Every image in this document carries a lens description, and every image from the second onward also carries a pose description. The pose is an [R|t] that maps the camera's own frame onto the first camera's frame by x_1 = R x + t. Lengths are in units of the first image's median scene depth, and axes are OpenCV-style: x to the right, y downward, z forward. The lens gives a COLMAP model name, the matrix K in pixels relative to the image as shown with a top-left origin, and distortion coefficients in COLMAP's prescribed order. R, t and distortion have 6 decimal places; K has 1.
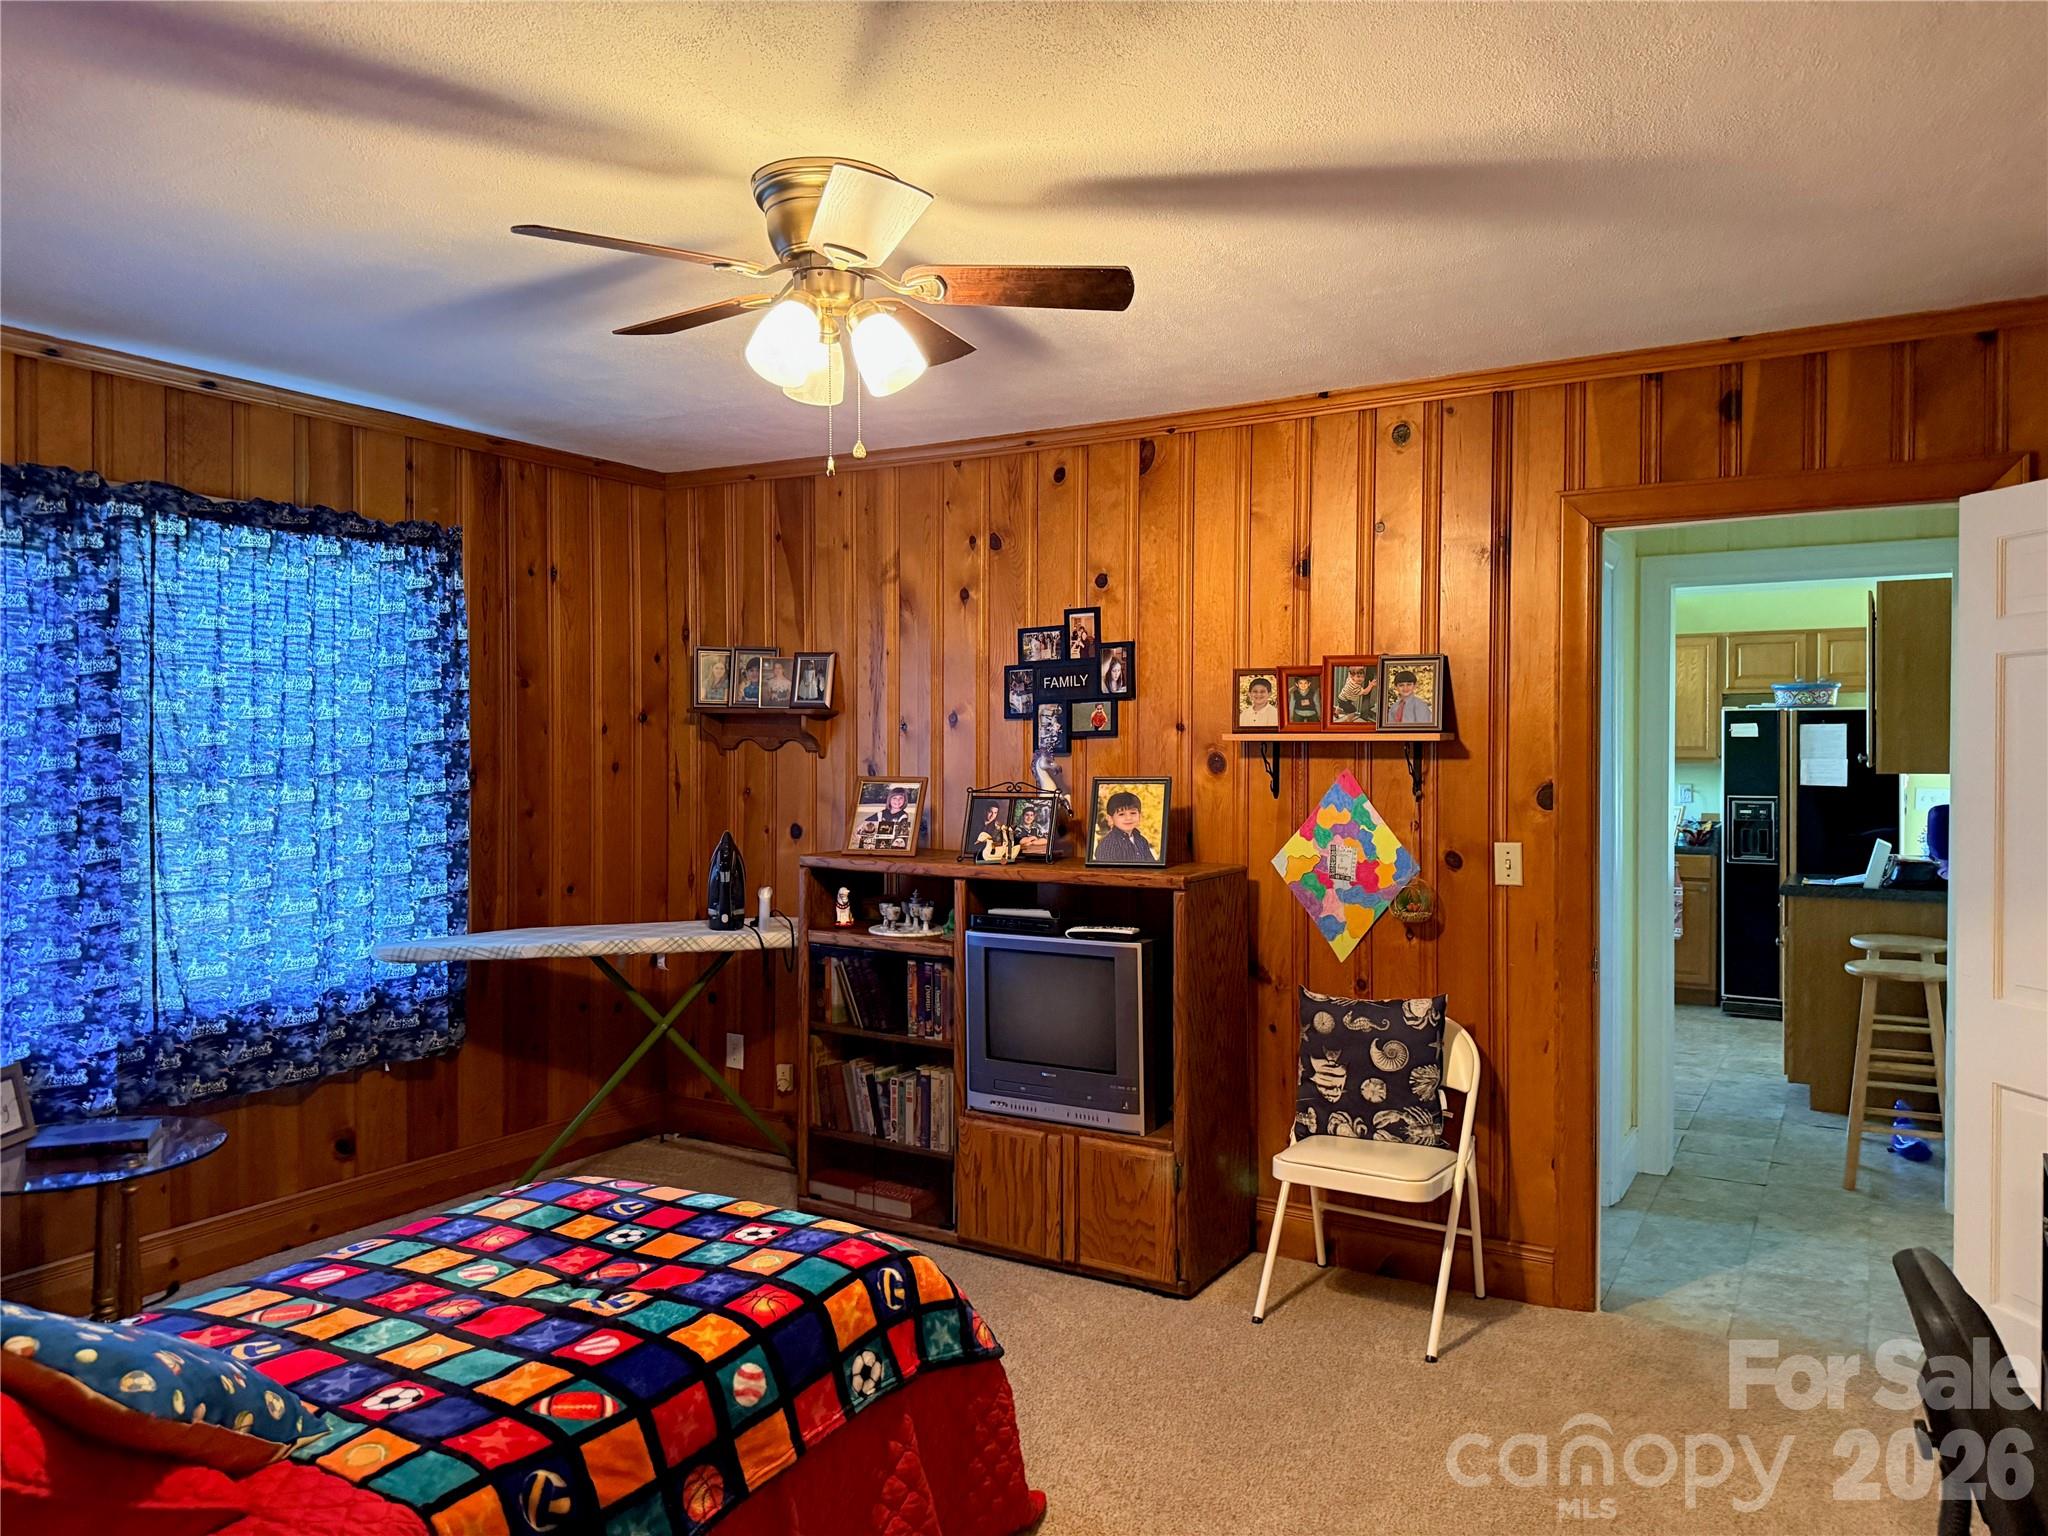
lens RADIAL K [[1451.0, 0, 1016.4], [0, 1451.0, 759.7], [0, 0, 1]] dist [0.067450, -0.075522]
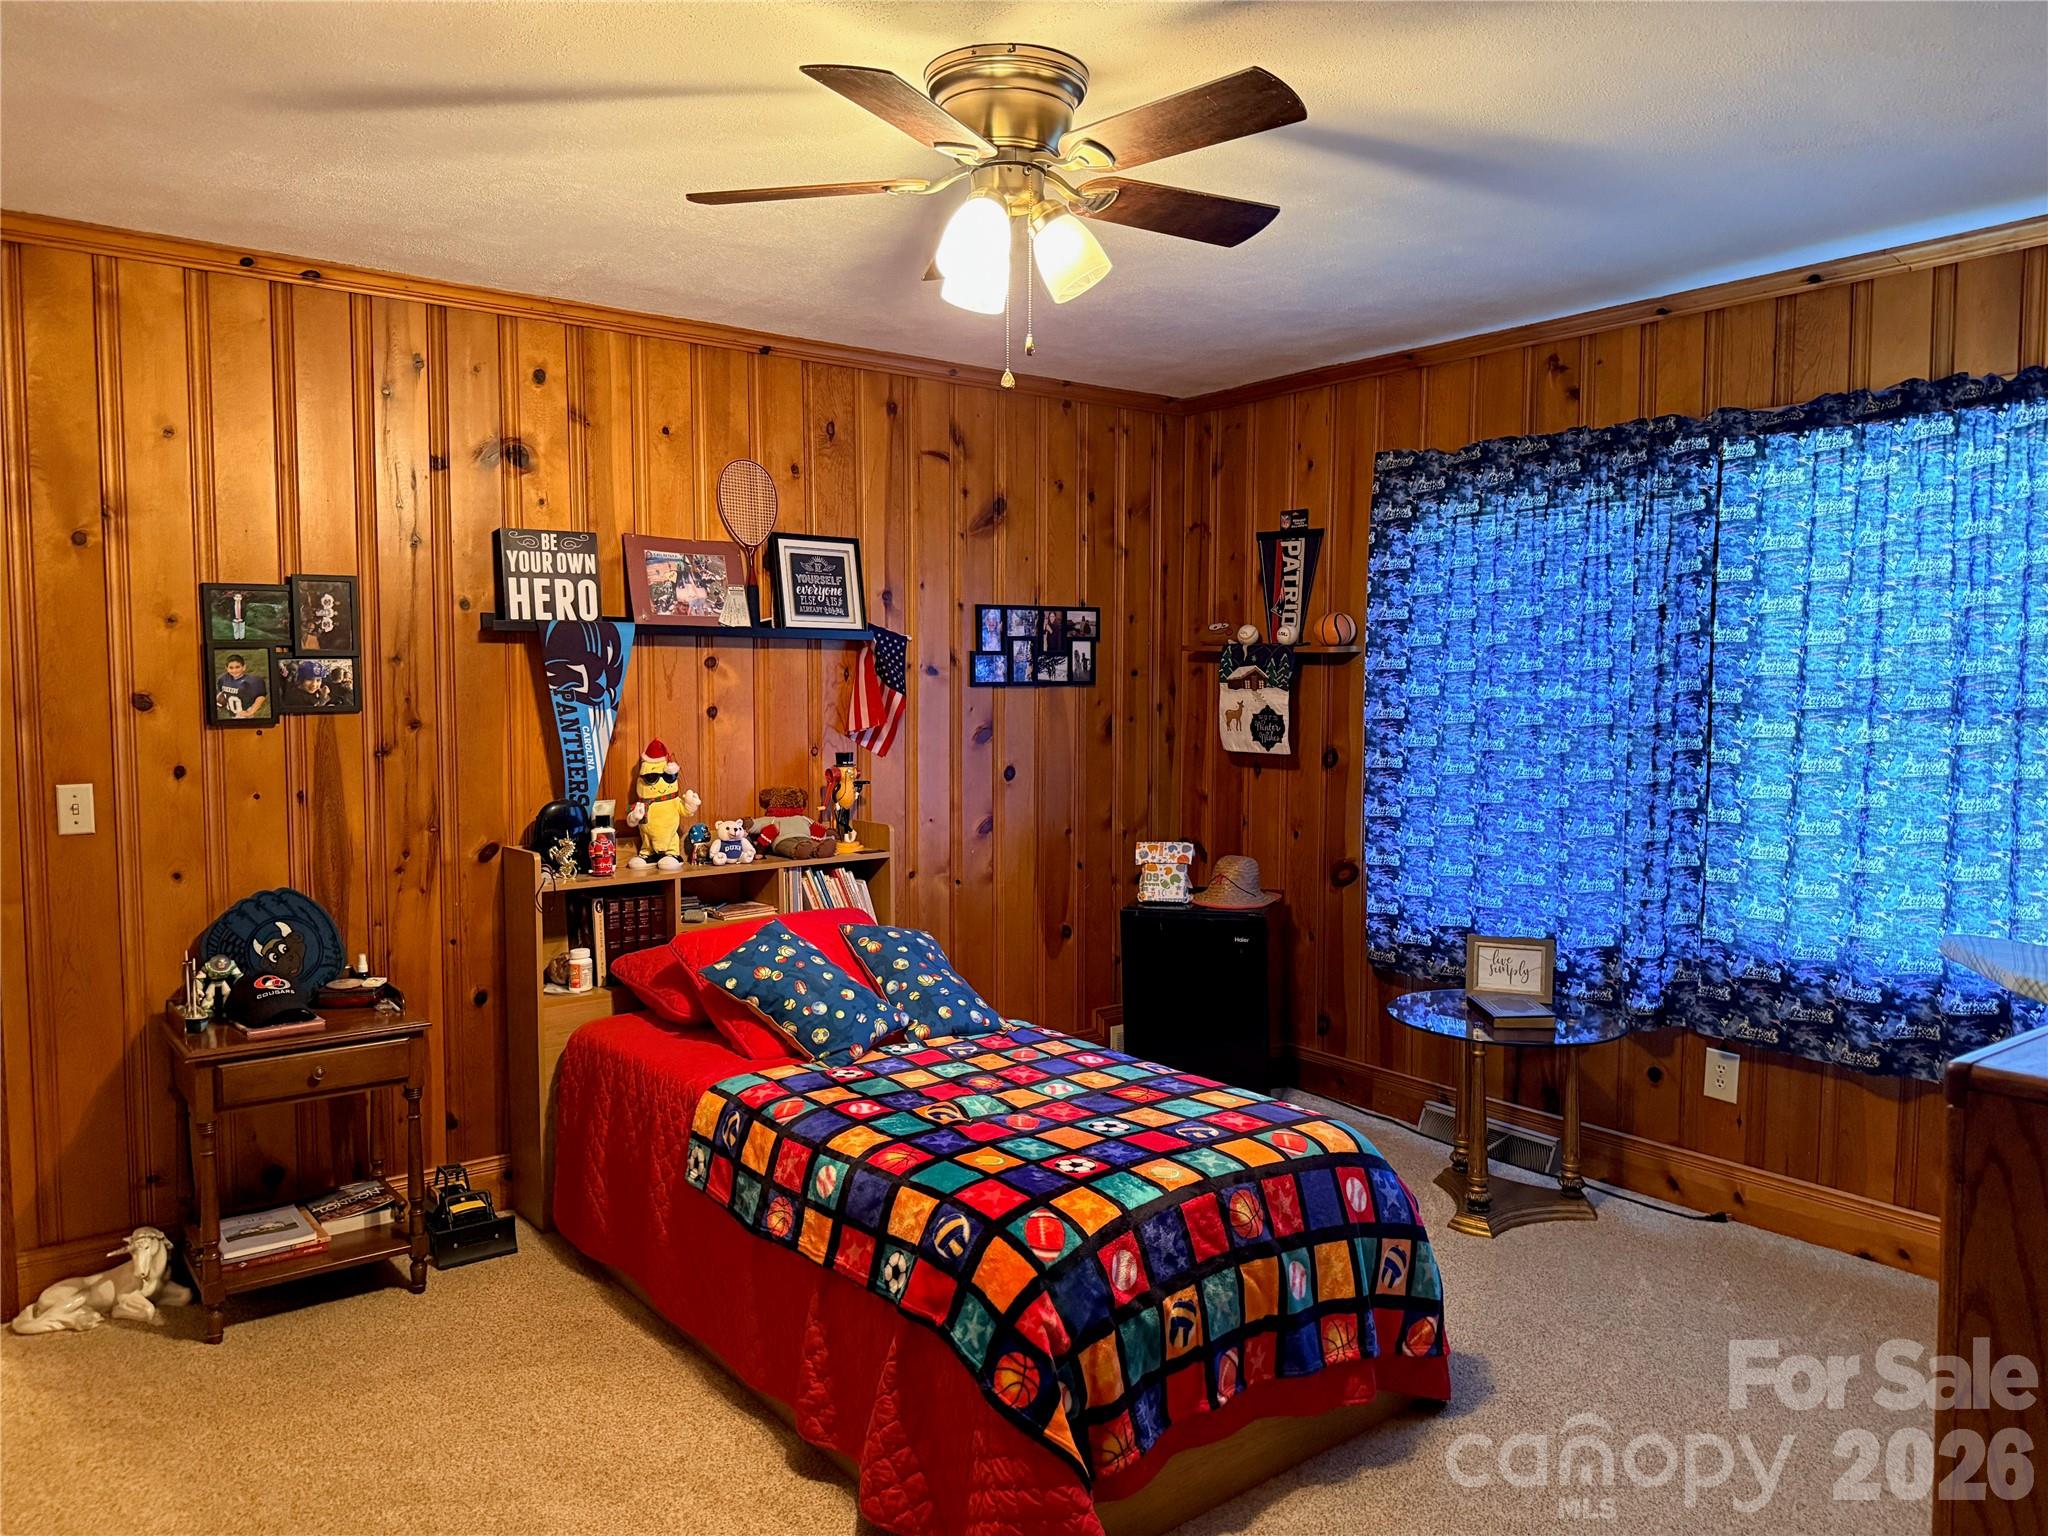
lens RADIAL K [[1451.0, 0, 1023.0], [0, 1451.0, 766.6], [0, 0, 1]] dist [0.067450, -0.075522]
pose [[-0.359354, 0.059687, -0.931291, 0.694802], [-0.016792, 0.997377, 0.070402, -0.013114], [0.933050, 0.040938, -0.357409, 1.232418]]
